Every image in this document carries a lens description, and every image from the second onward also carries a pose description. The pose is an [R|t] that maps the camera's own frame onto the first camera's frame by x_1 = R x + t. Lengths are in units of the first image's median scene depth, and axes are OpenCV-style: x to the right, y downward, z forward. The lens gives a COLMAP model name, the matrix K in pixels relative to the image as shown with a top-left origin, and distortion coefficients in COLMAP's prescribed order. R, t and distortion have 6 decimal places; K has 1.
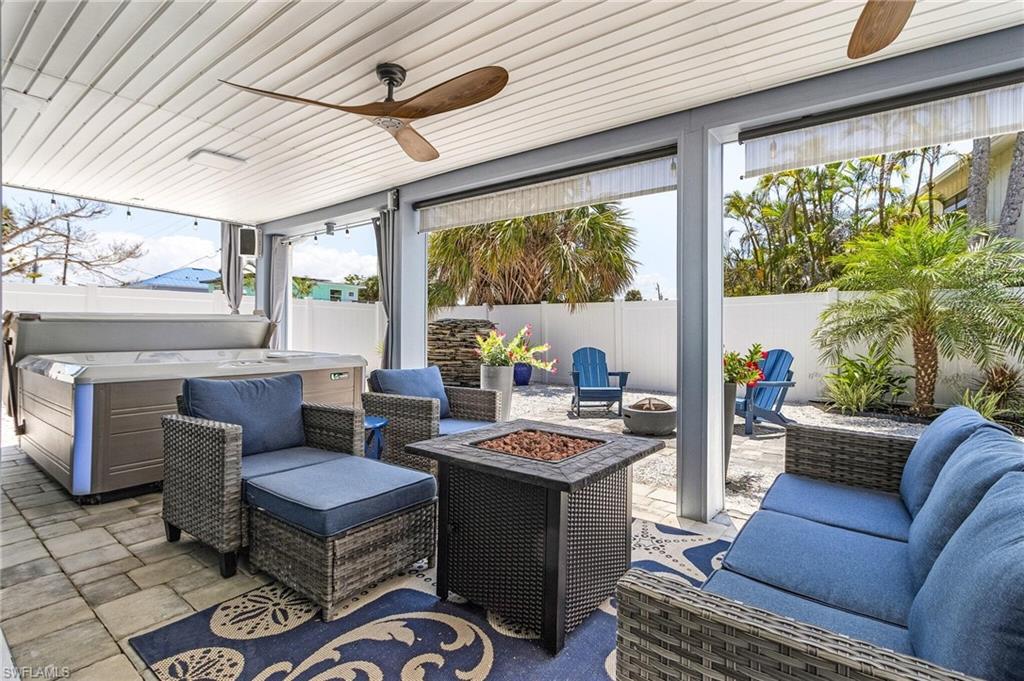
lens RADIAL K [[478.2, 0, 479.3], [0, 478.2, 320.7], [0, 0, 1]] dist [0.033203, -0.027202]
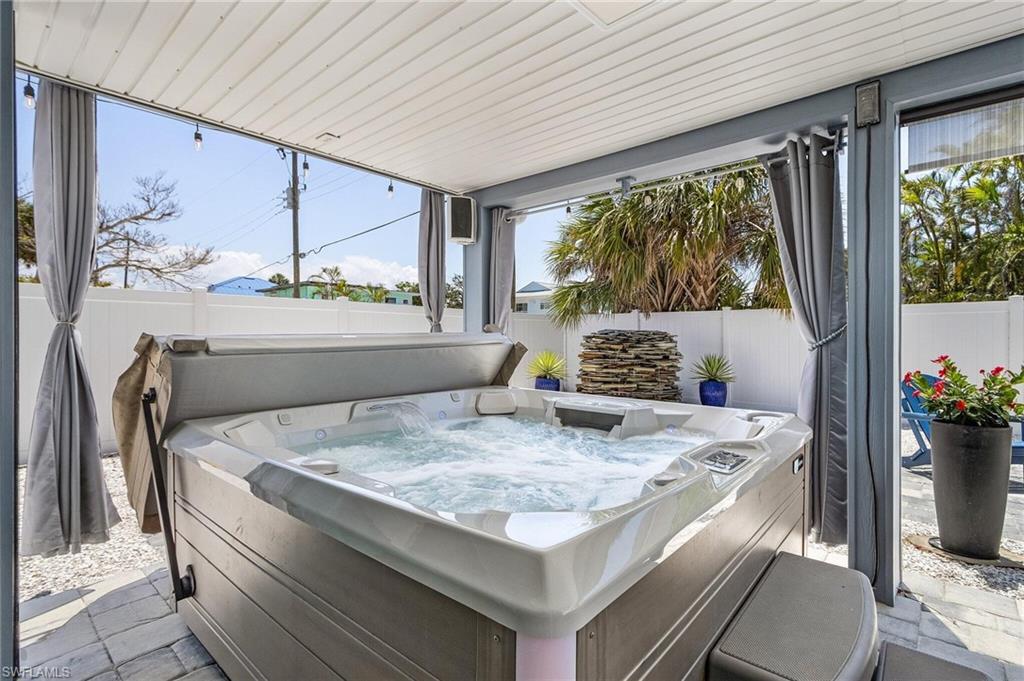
lens RADIAL K [[482.5, 0, 503.4], [0, 482.5, 334.9], [0, 0, 1]] dist [-0.028518, -0.000244]
pose [[0.999621, -0.007347, -0.026530, -0.227741], [0.007740, 0.999861, 0.014775, -0.009235], [0.026418, -0.014975, 0.999539, 0.199391]]
